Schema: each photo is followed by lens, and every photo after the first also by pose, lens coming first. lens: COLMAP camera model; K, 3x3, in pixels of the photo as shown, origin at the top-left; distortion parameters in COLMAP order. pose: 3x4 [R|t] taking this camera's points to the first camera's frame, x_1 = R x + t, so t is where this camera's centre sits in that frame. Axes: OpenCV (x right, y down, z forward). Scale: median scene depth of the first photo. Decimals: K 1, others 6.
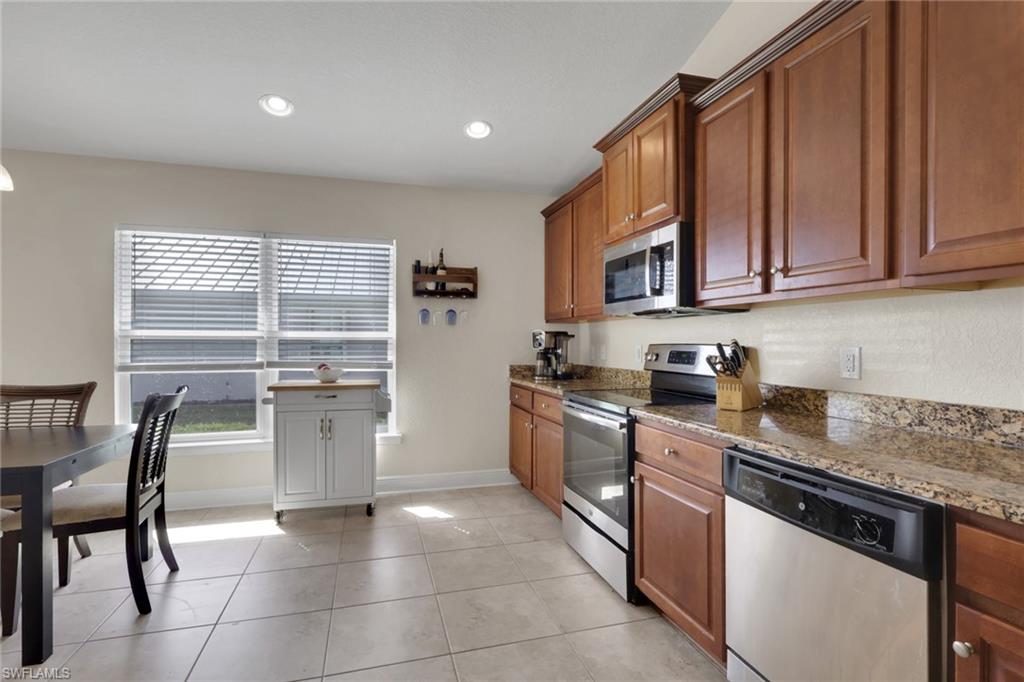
lens RADIAL K [[475.5, 0, 499.1], [0, 475.5, 342.7], [0, 0, 1]] dist [0.000841, 0.000089]
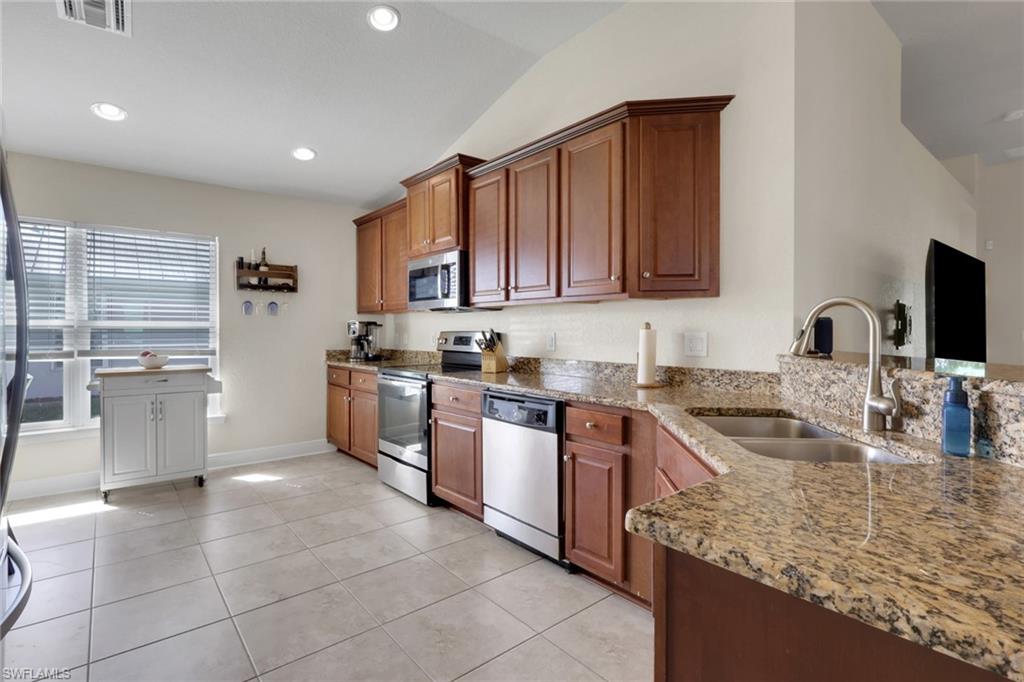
lens RADIAL K [[496.1, 0, 487.9], [0, 496.1, 331.5], [0, 0, 1]] dist [-0.010064, 0.002208]
pose [[0.920916, -0.003997, 0.389741, -0.107445], [0.003532, 0.999992, 0.001910, 0.000610], [-0.389745, -0.000382, 0.920923, -0.342439]]
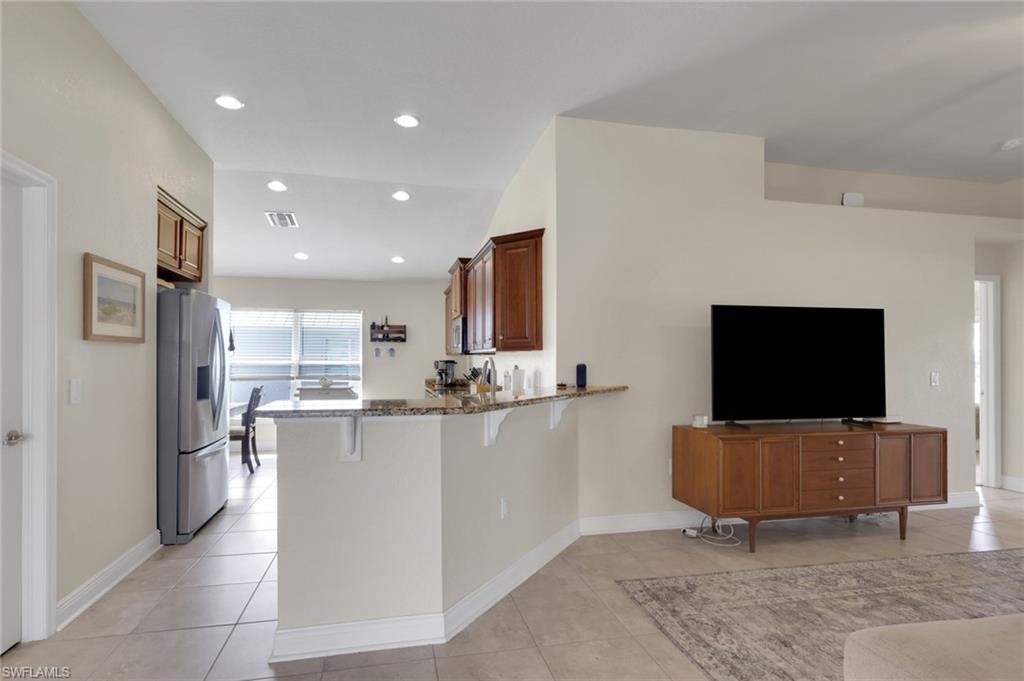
lens RADIAL K [[496.1, 0, 482.2], [0, 496.1, 371.5], [0, 0, 1]] dist [-0.010064, 0.002208]
pose [[0.995585, 0.001805, -0.093850, 0.515471], [0.000098, 0.999795, 0.020262, -0.023364], [0.093867, -0.020181, 0.995380, -1.059349]]
